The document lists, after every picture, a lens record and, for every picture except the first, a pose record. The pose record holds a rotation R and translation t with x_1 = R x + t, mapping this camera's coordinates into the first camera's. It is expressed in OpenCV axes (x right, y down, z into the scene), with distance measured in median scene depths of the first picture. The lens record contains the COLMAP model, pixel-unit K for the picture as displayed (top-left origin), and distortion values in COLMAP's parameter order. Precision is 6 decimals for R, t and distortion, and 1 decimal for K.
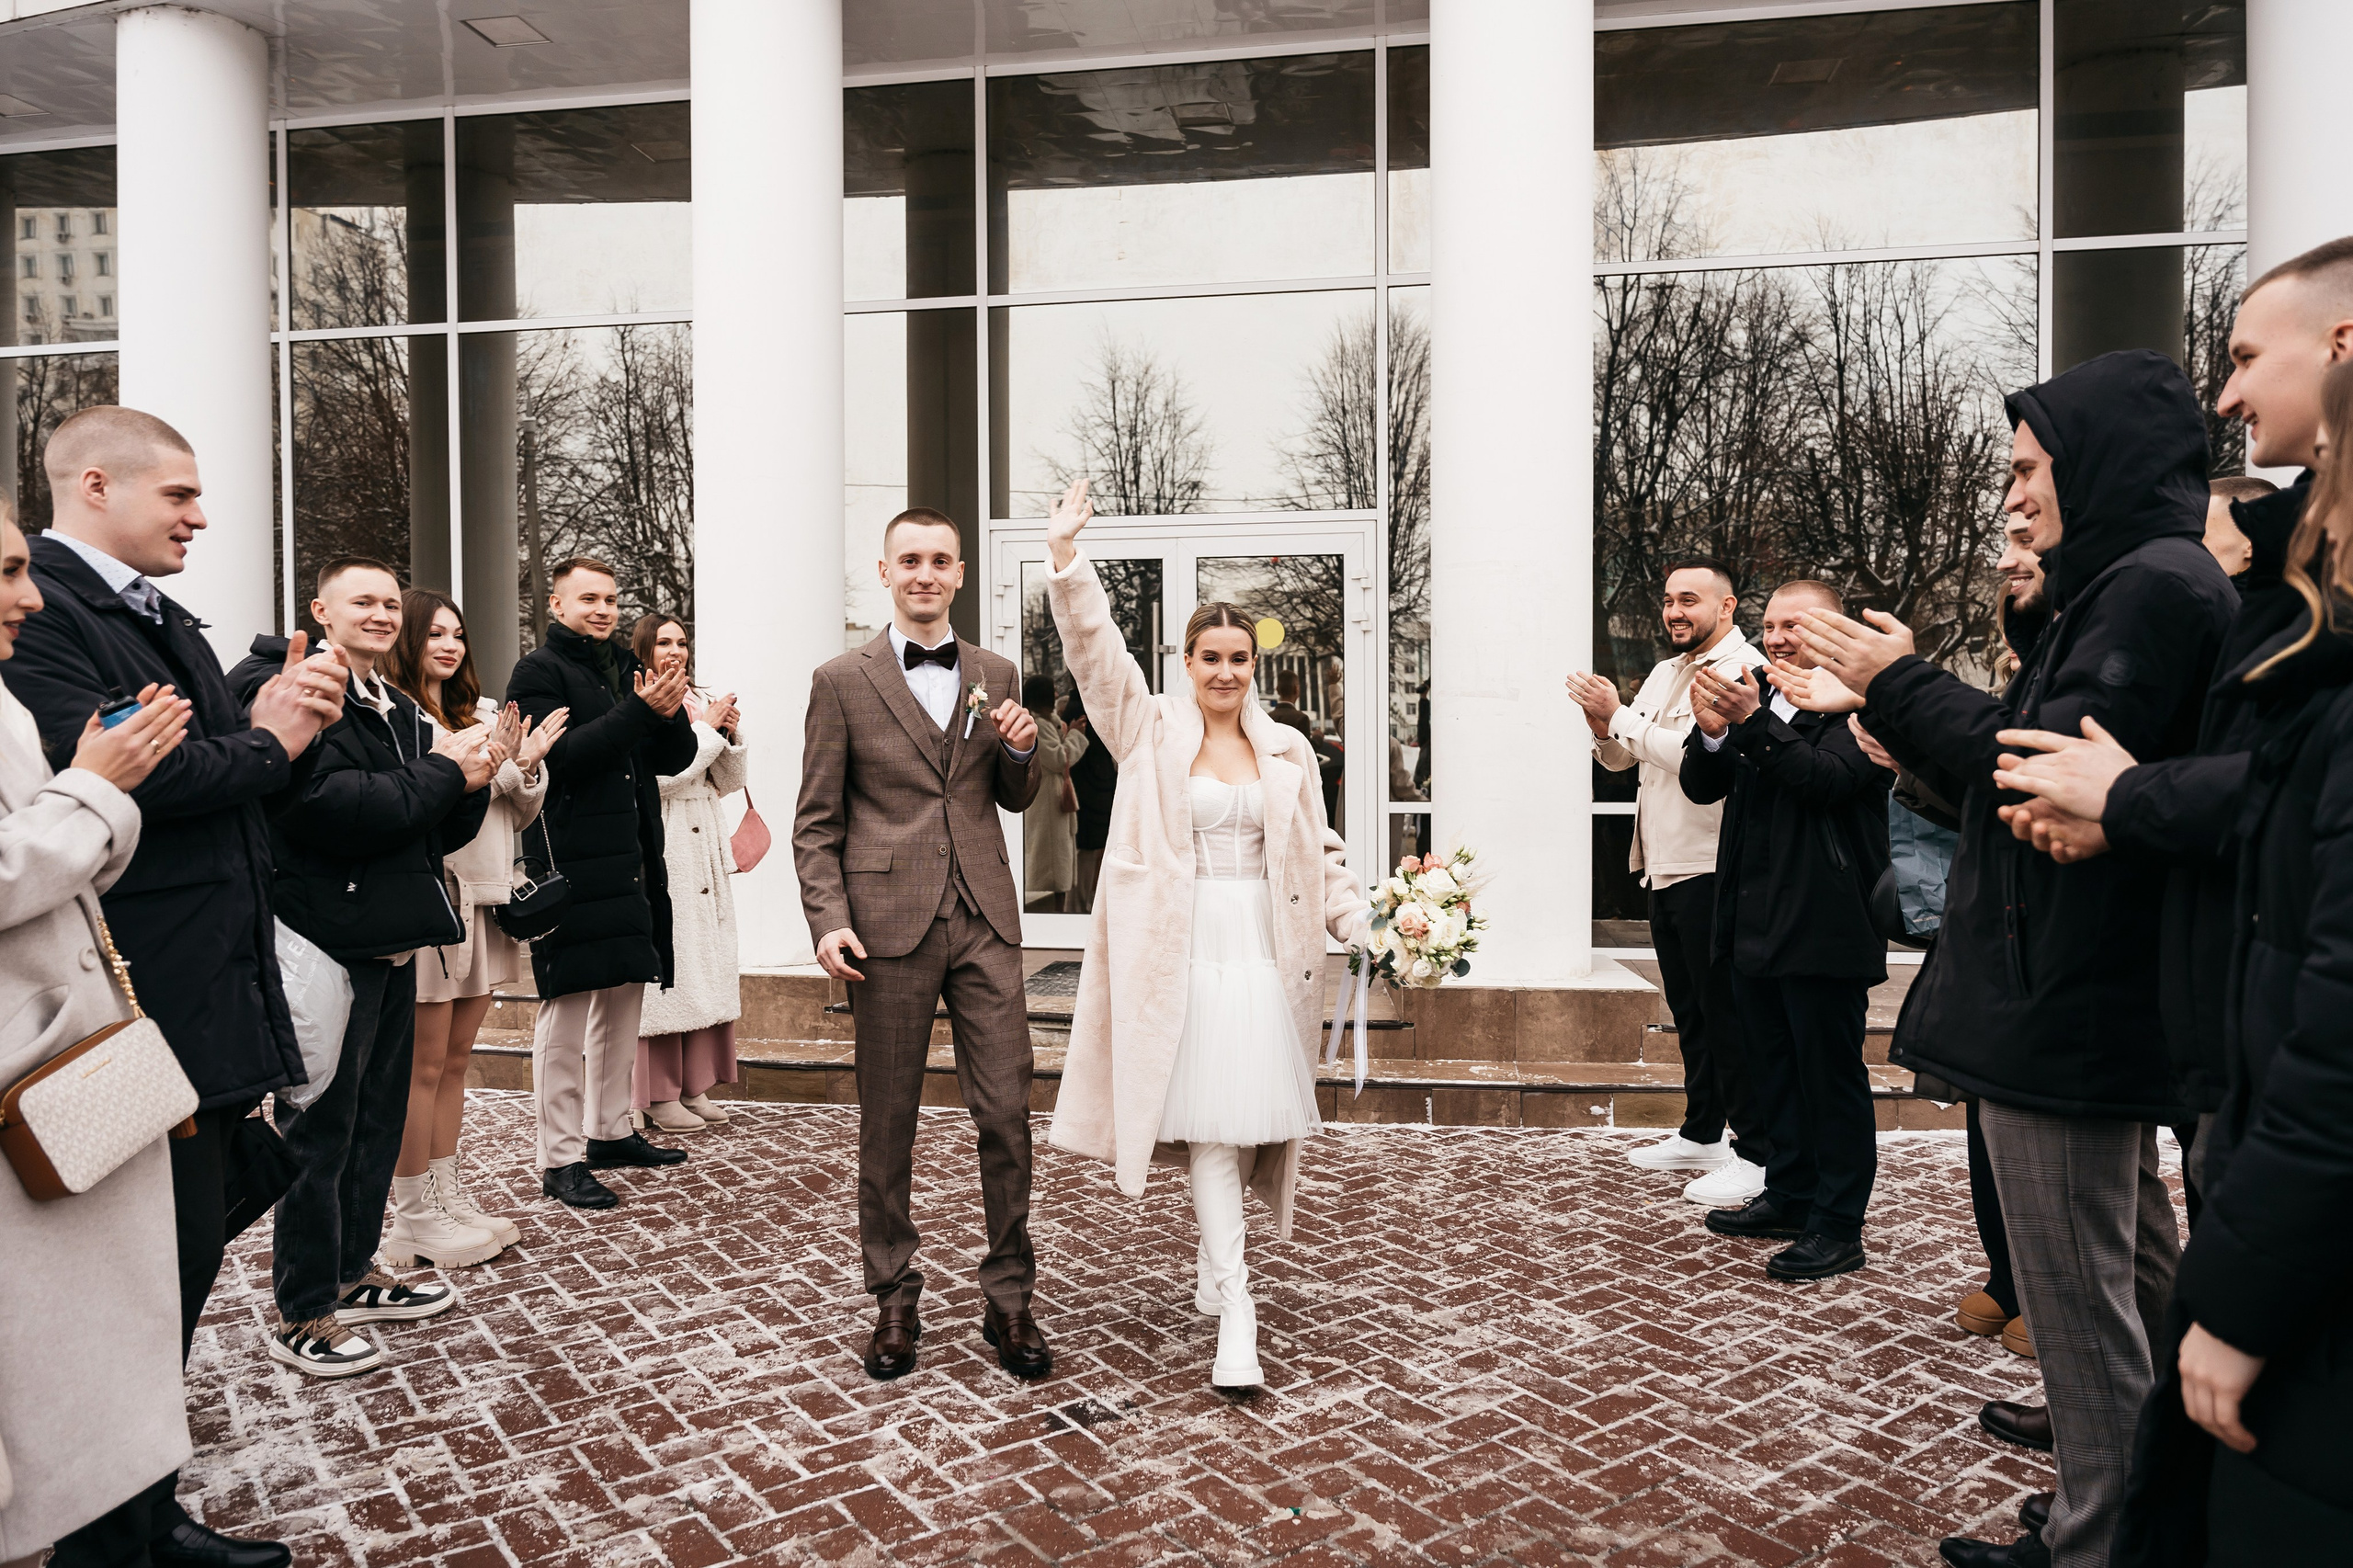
lens RADIAL K [[1708.0, 0, 1206.5], [0, 1708.0, 780.5], [0, 0, 1]] dist [0.022424, -0.024538]
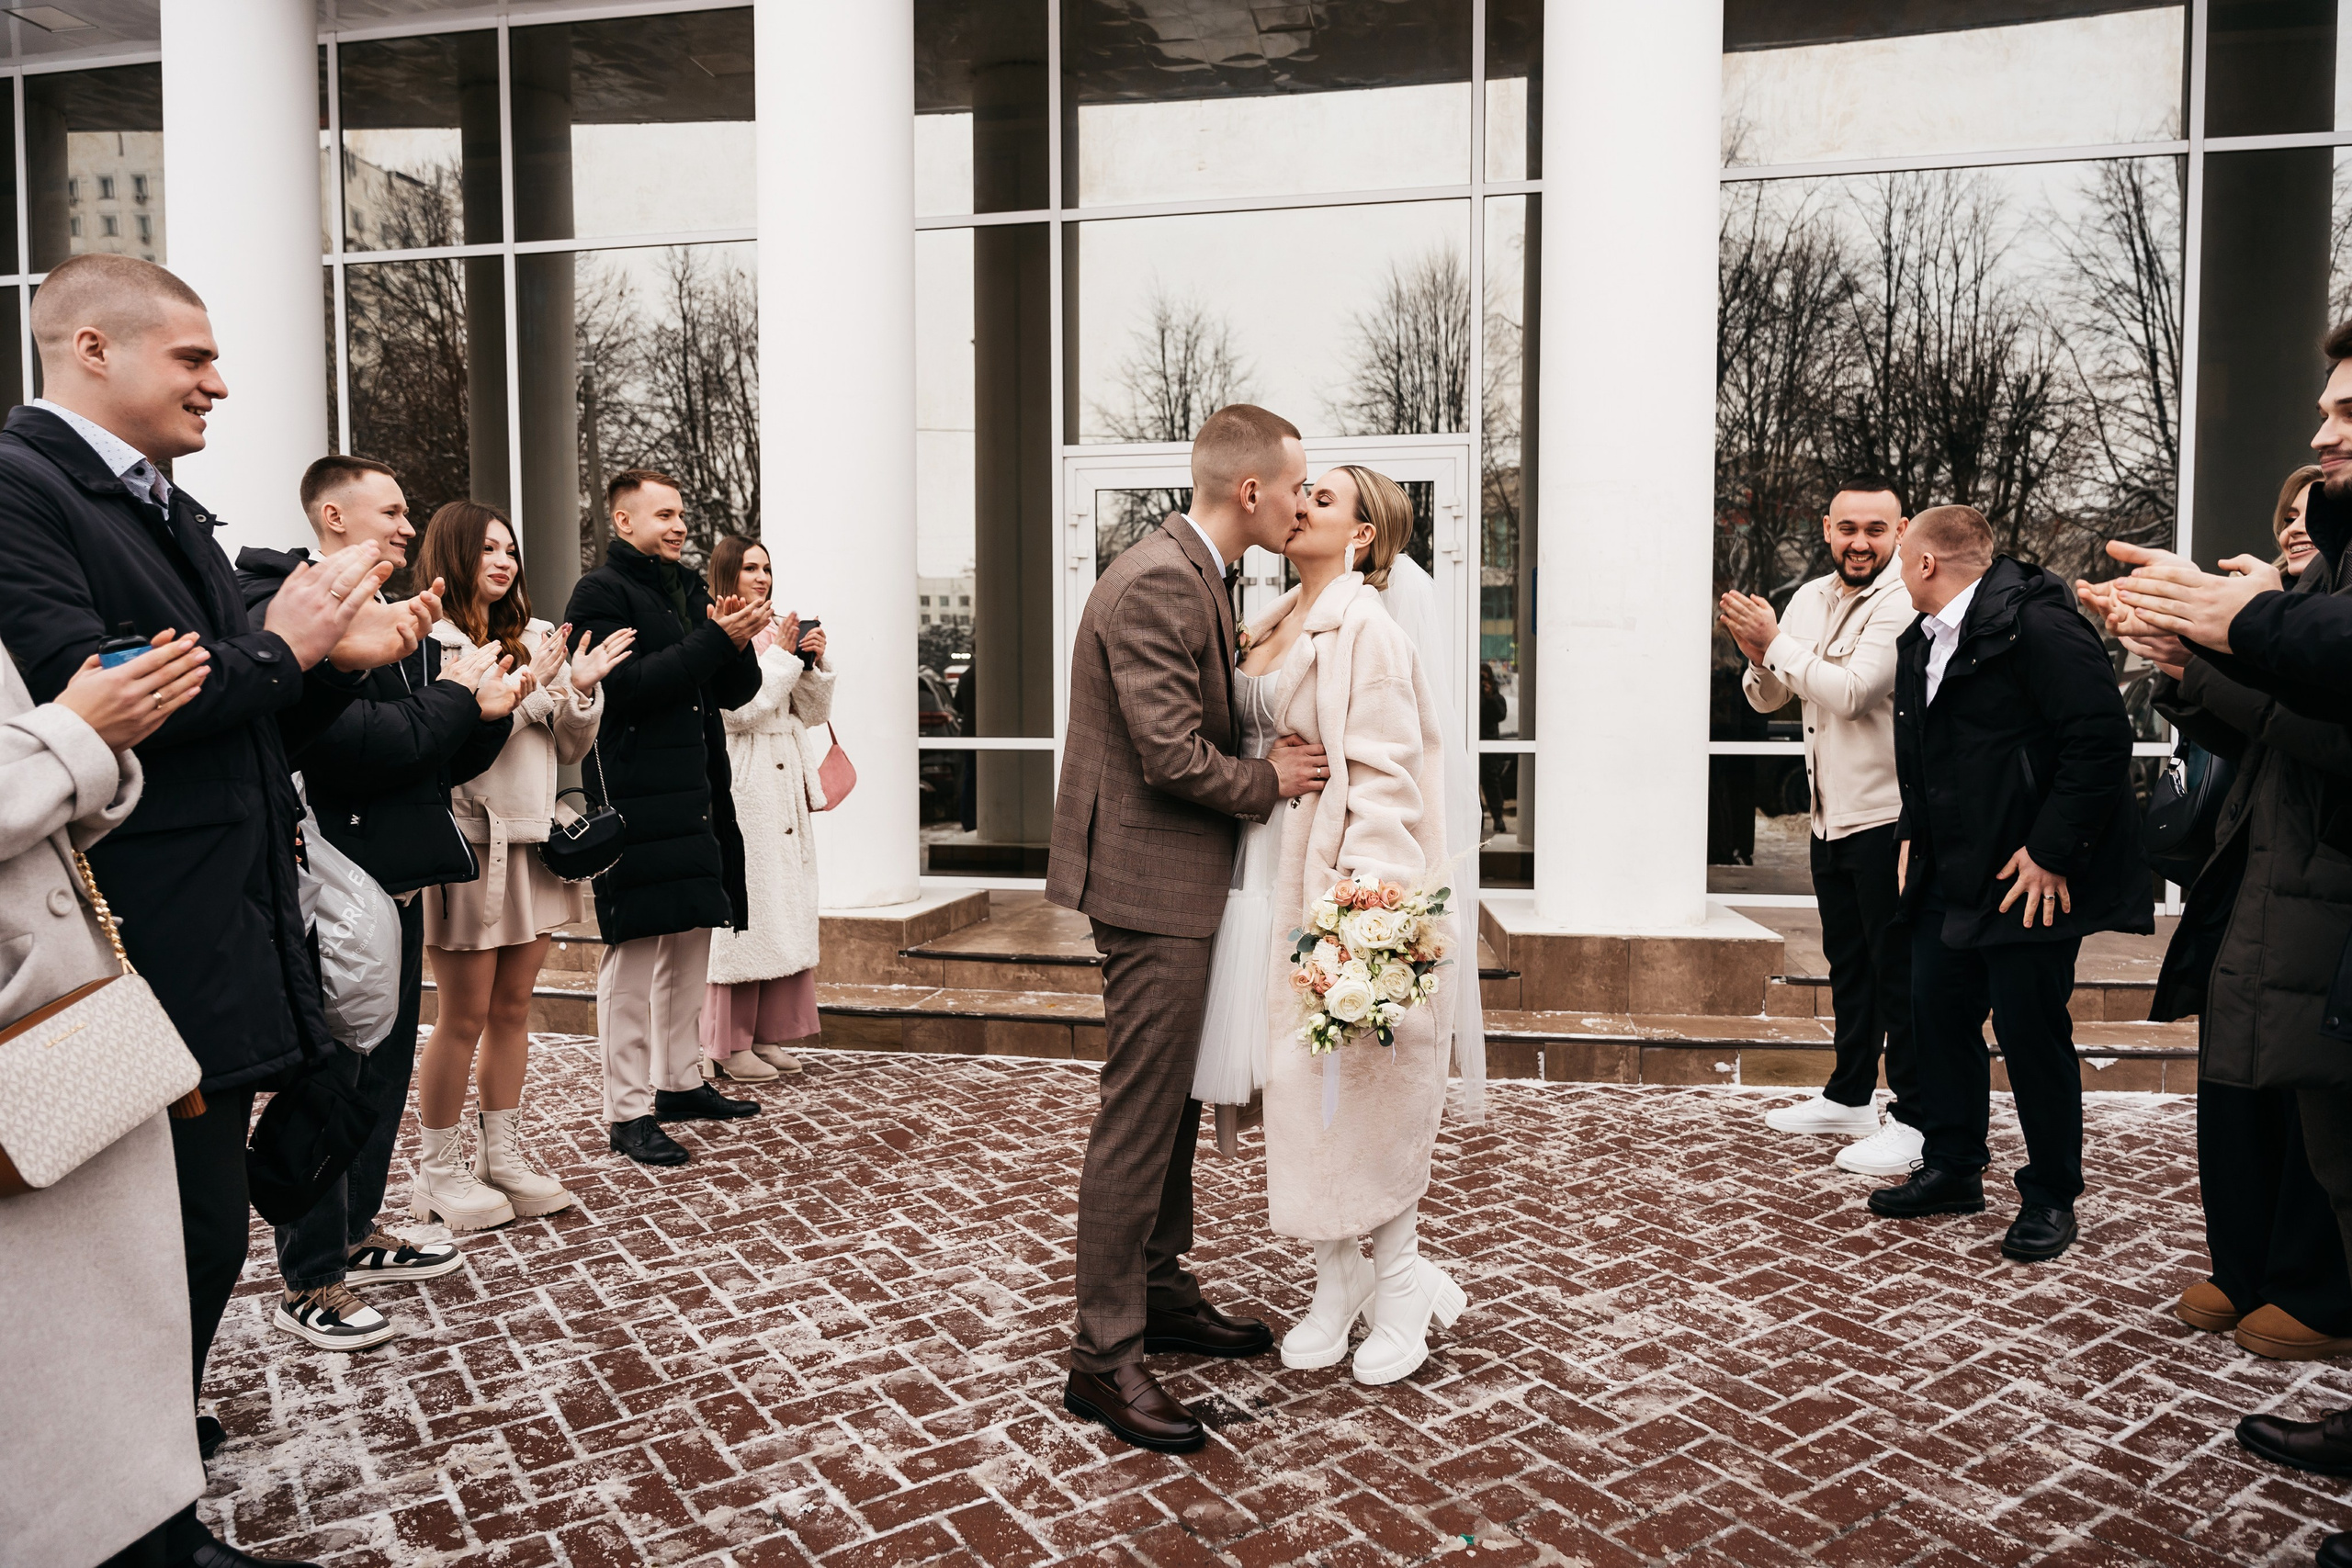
lens RADIAL K [[1586.2, 0, 1176.0], [0, 1586.2, 784.0], [0, 0, 1]] dist [0.024796, -0.027290]
pose [[0.999669, 0.003596, -0.025460, -0.066331], [-0.002783, 0.999487, 0.031912, 0.014420], [0.025562, -0.031831, 0.999166, 0.170553]]
